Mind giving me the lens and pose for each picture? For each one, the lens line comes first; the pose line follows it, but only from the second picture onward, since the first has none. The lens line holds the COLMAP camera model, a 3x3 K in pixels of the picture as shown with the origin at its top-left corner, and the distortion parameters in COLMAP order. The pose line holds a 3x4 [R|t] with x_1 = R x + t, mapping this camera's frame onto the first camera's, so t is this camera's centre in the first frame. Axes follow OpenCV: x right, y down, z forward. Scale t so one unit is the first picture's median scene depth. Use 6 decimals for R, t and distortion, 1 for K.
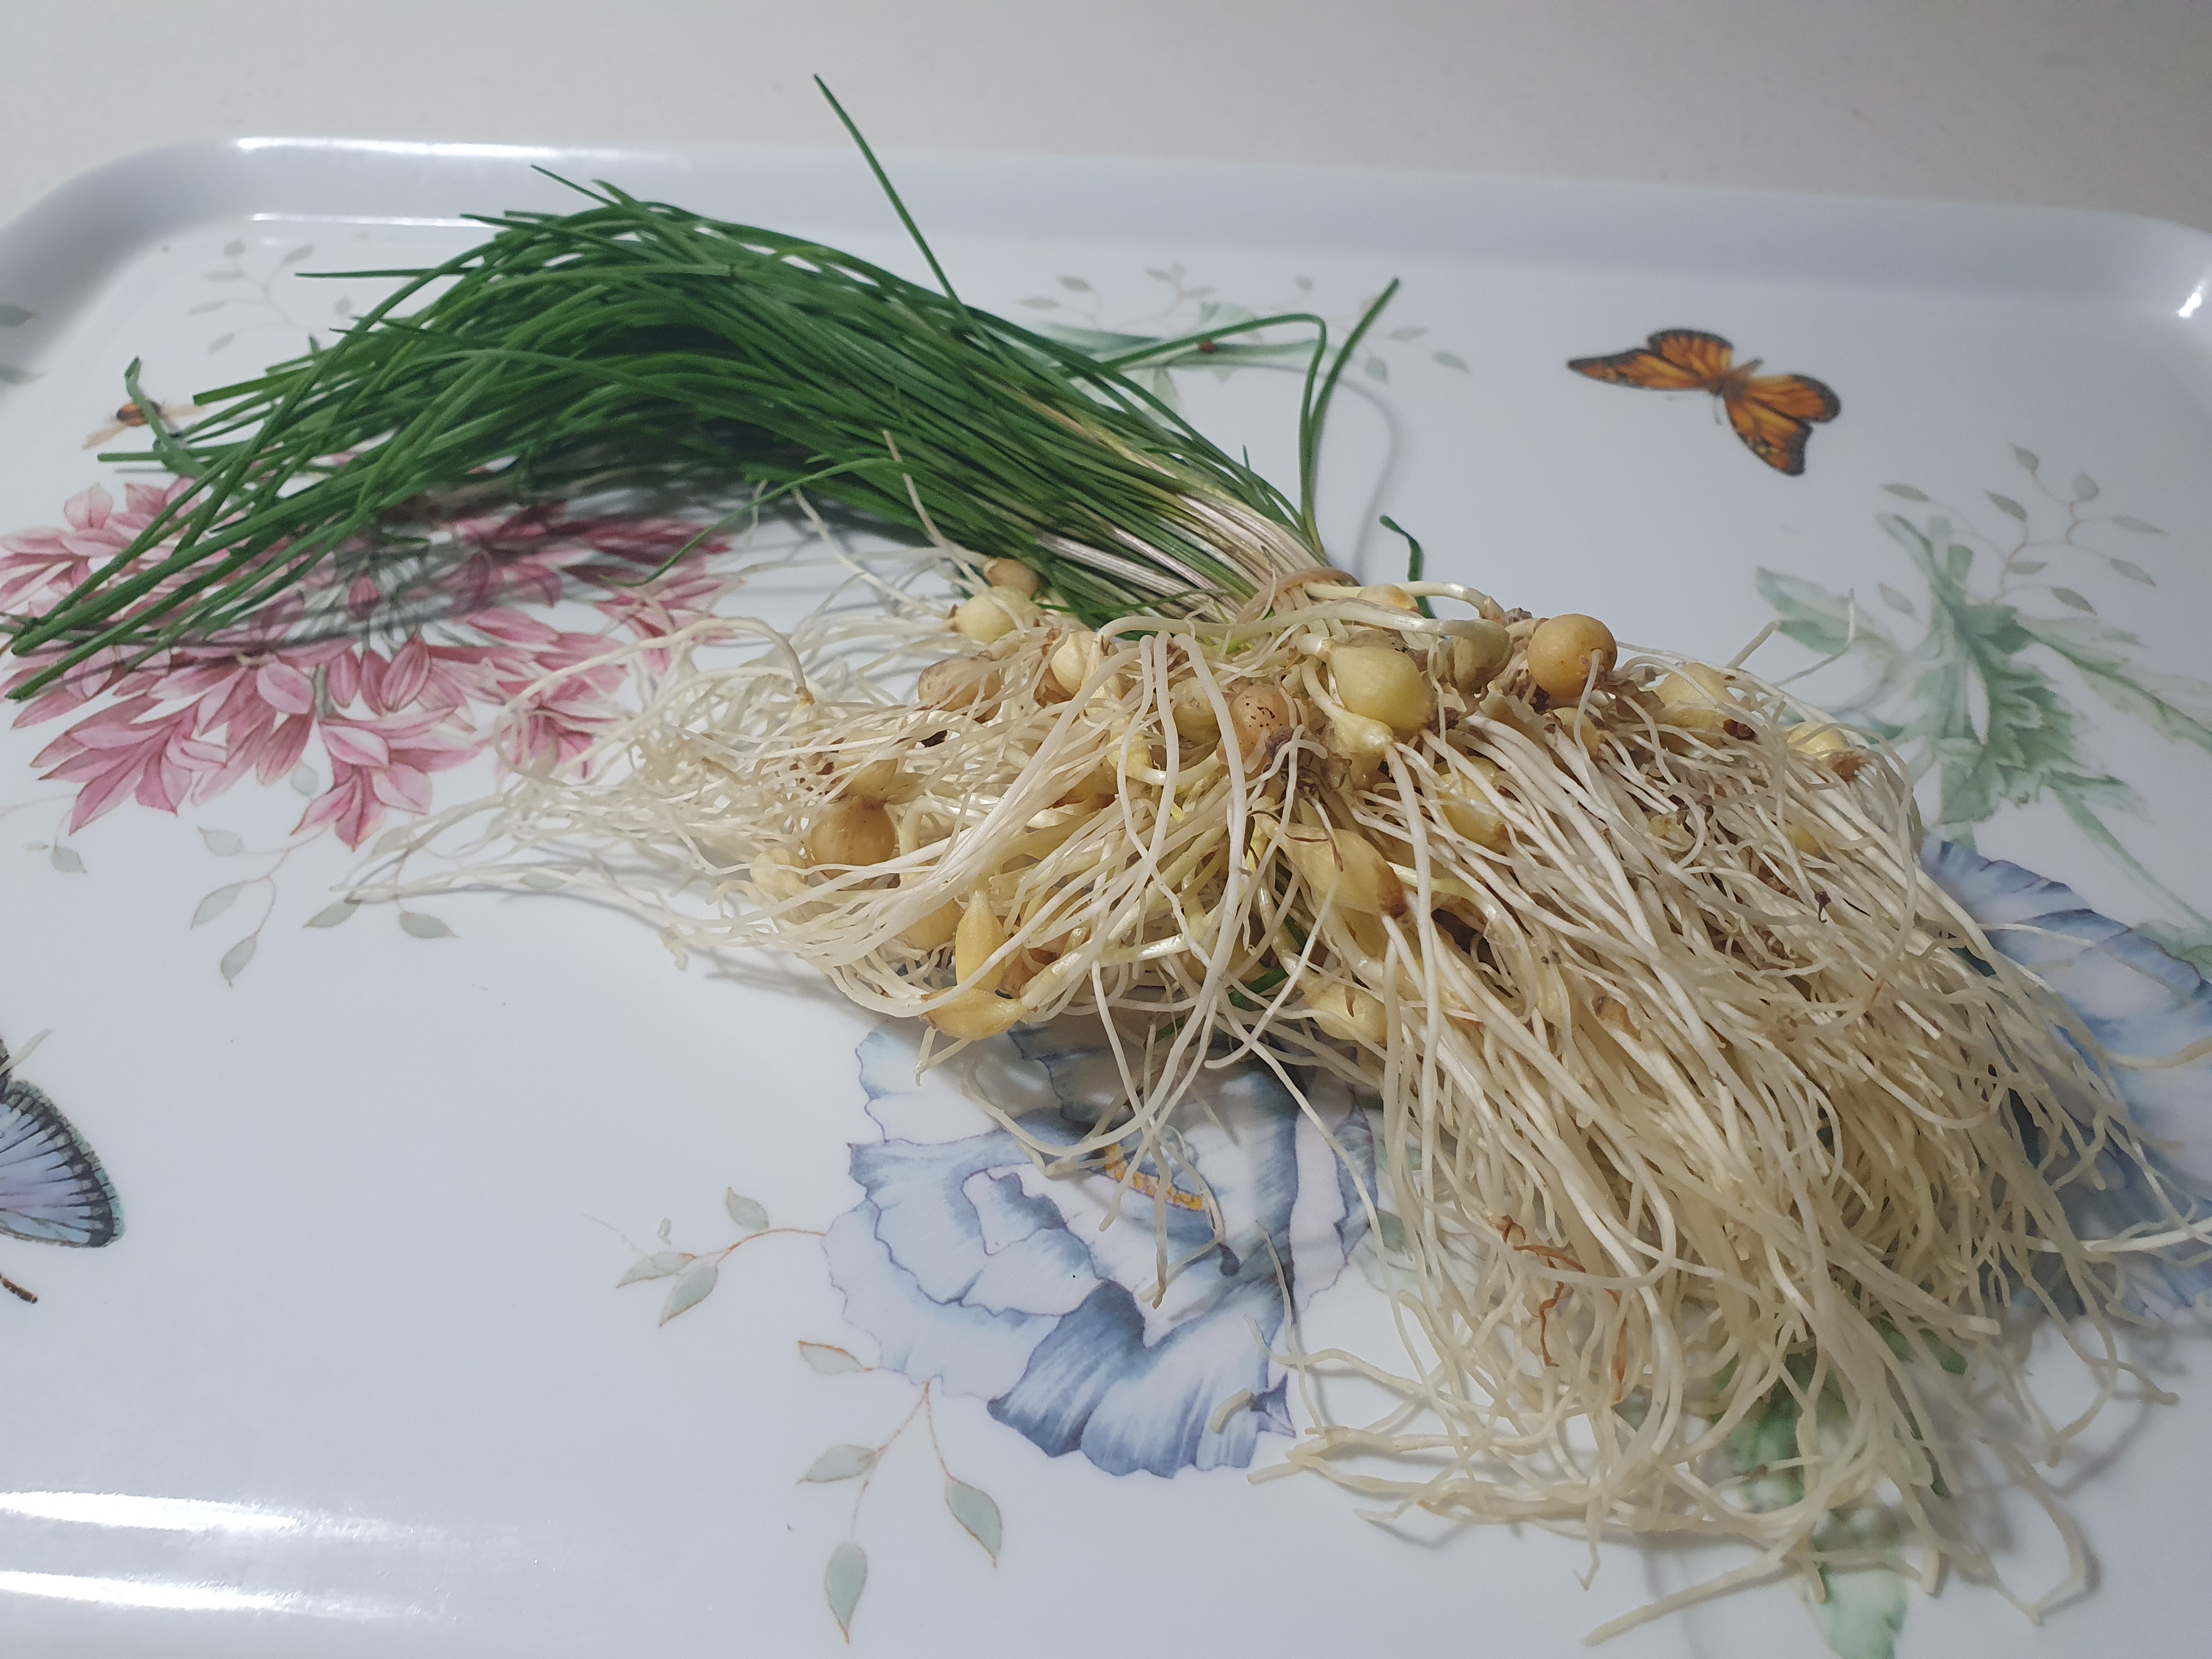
lens RADIAL K [[1789.2, 0, 1108.9], [0, 1789.2, 816.4], [0, 0, 1]] dist [-0.056233, 0.080779]
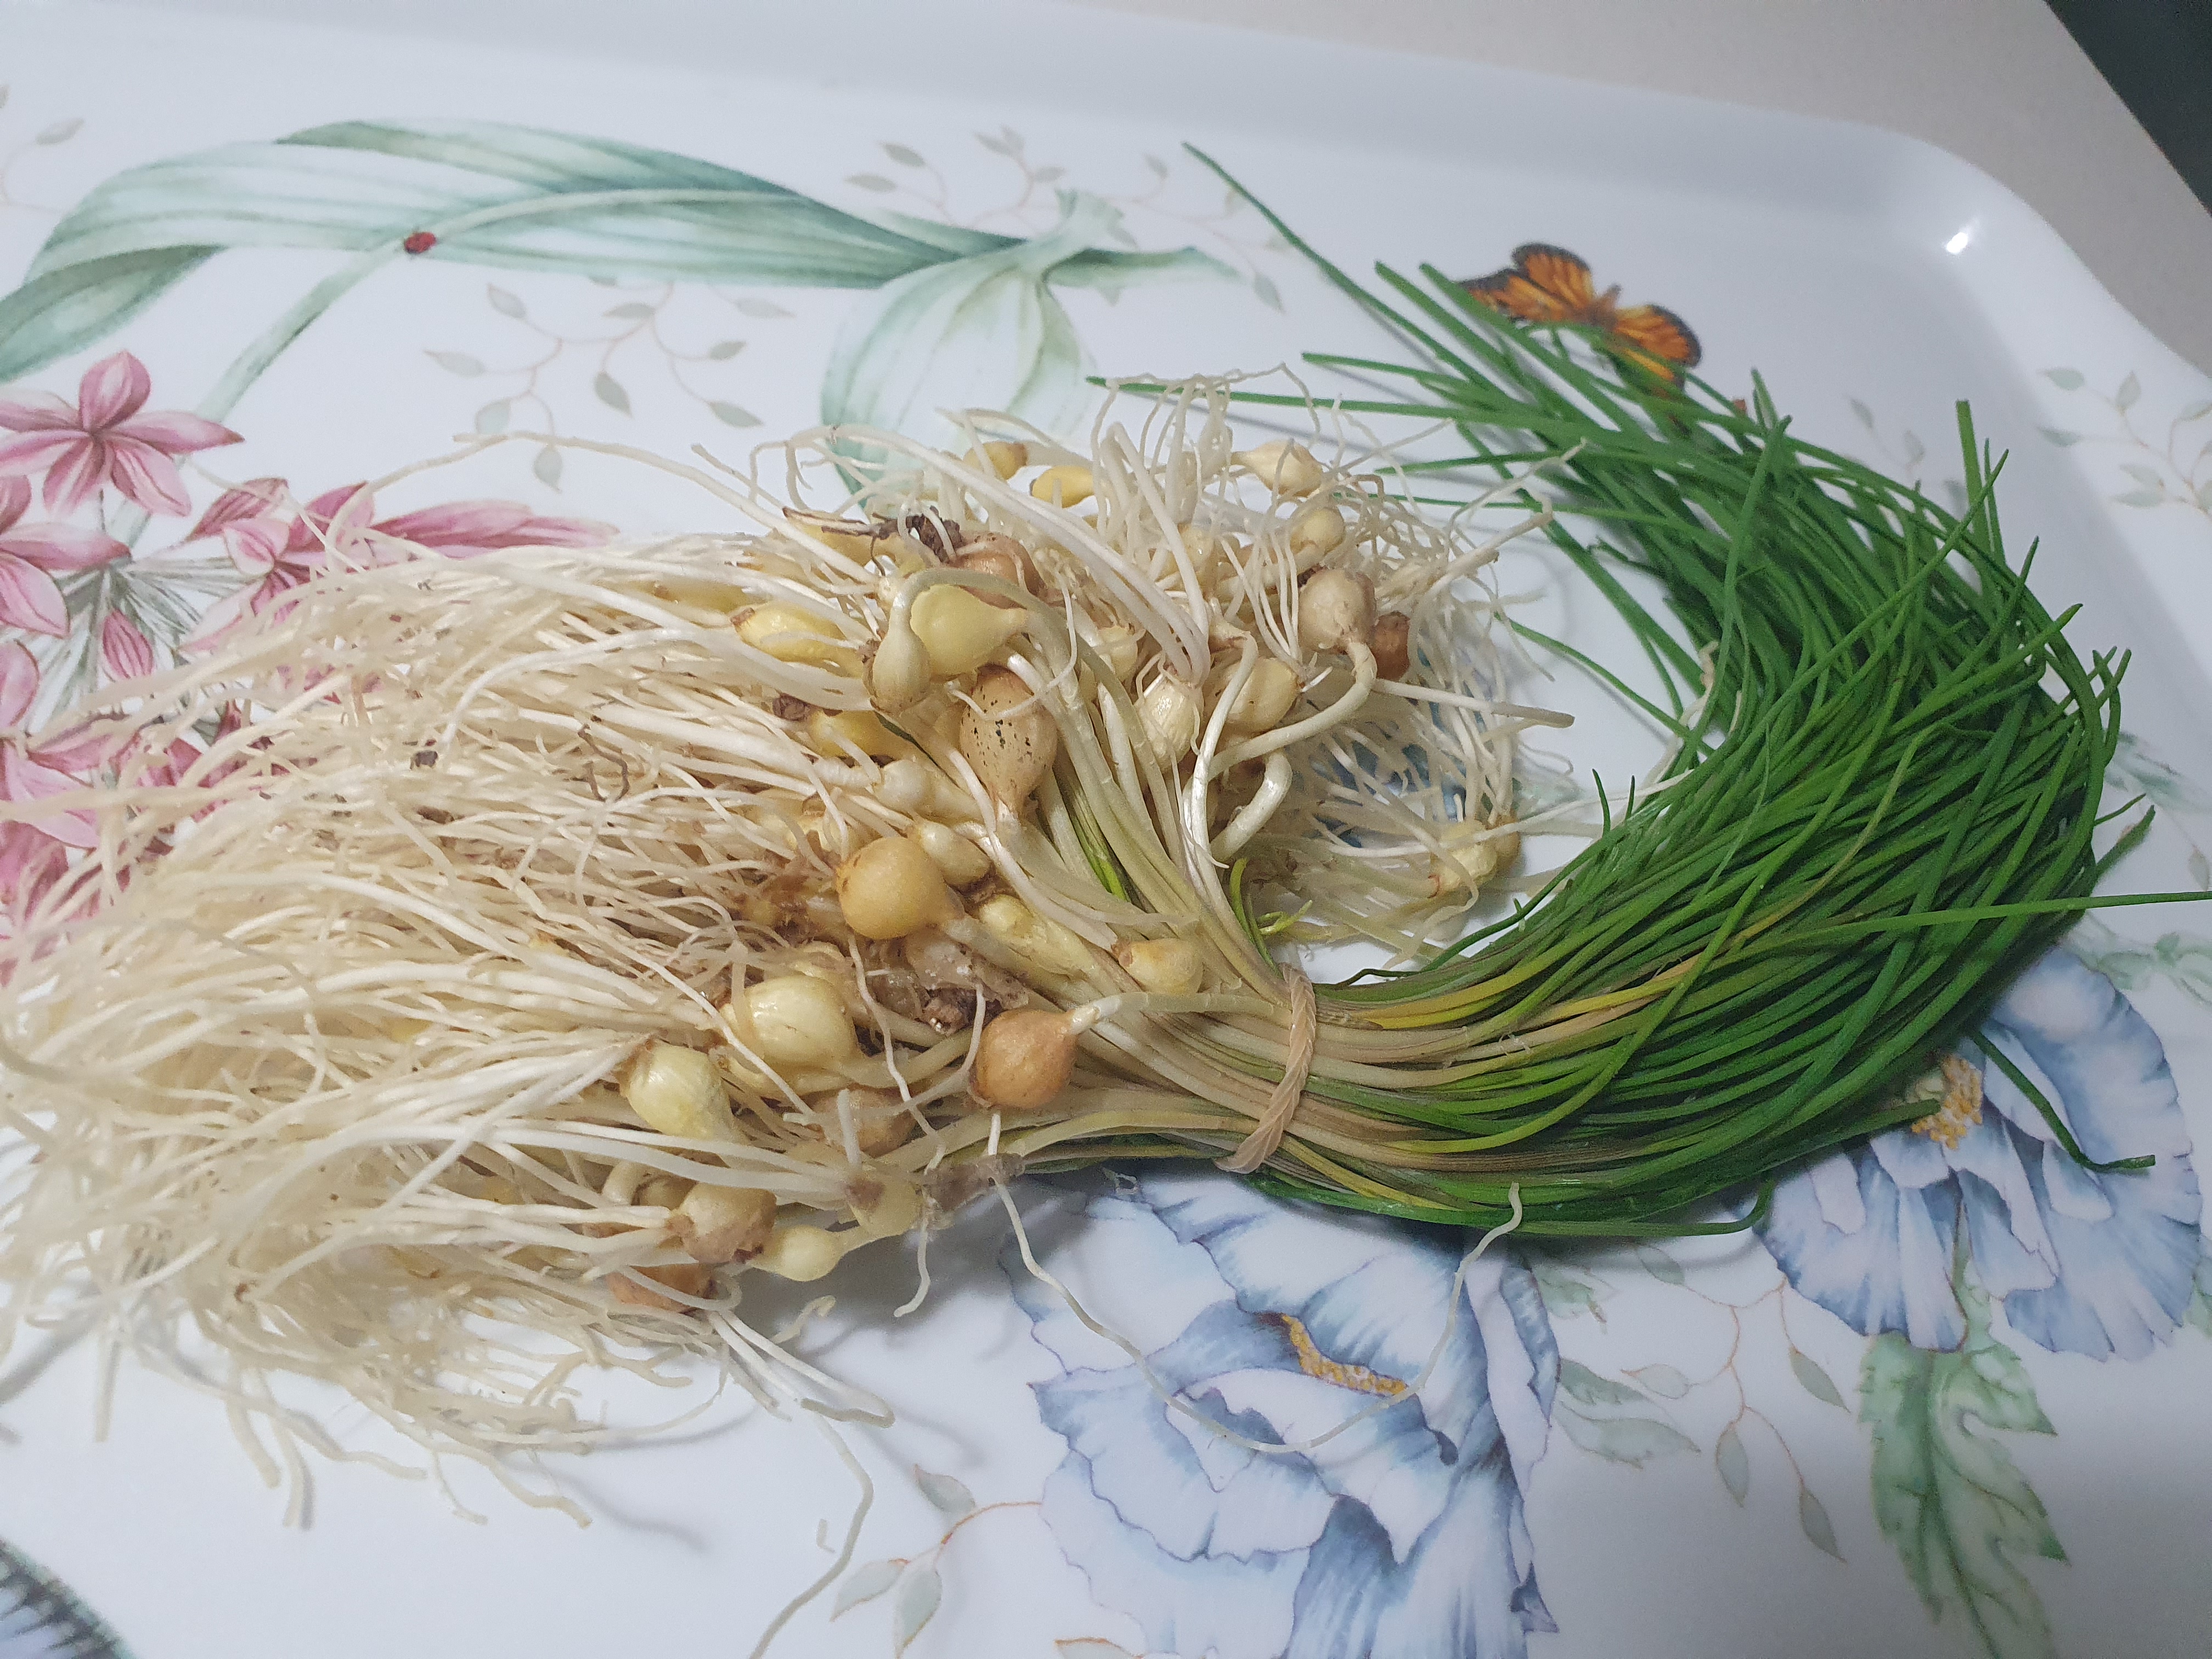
lens RADIAL K [[1789.2, 0, 1124.1], [0, 1789.2, 832.6], [0, 0, 1]] dist [-0.056233, 0.080779]
pose [[0.938605, -0.075801, 0.336564, -0.321651], [0.004884, 0.978385, 0.206732, -0.225536], [-0.344960, -0.192396, 0.918687, 0.190785]]
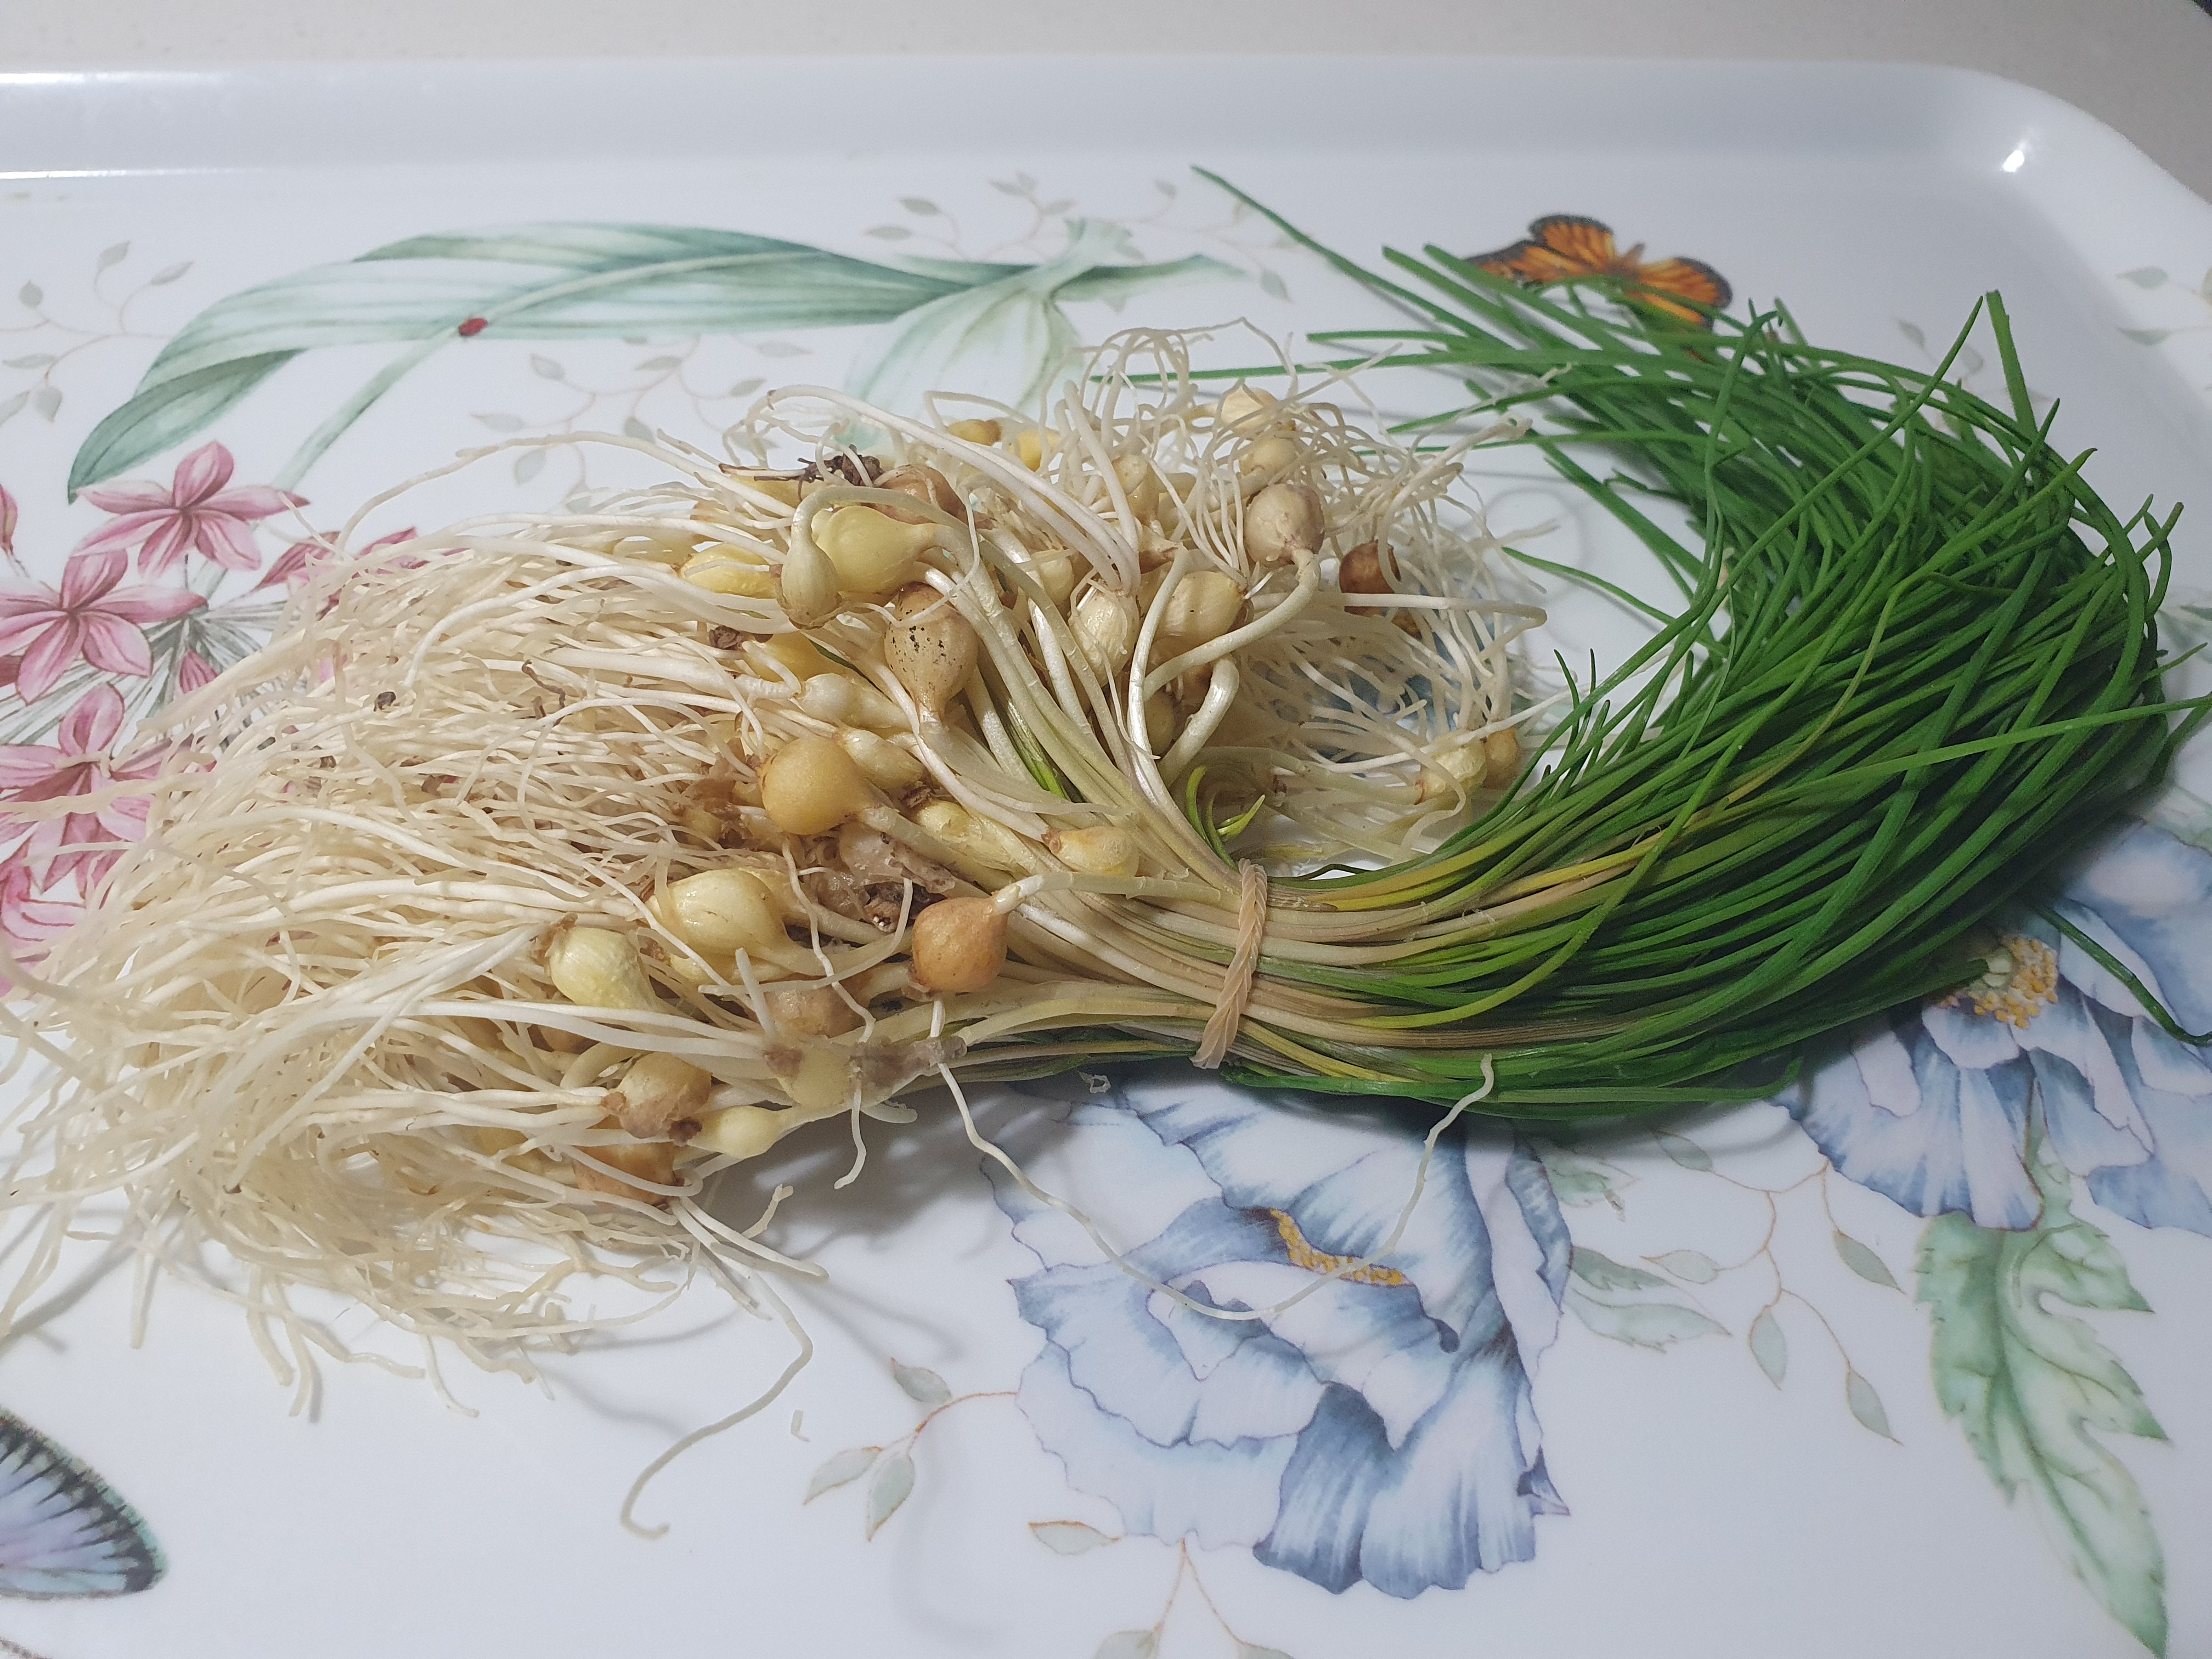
lens RADIAL K [[1789.2, 0, 1124.1], [0, 1789.2, 826.1], [0, 0, 1]] dist [-0.056233, 0.080779]
pose [[0.969289, -0.136829, 0.204345, -0.204962], [0.115434, 0.986840, 0.113238, -0.114911], [-0.217150, -0.086172, 0.972327, 0.117400]]
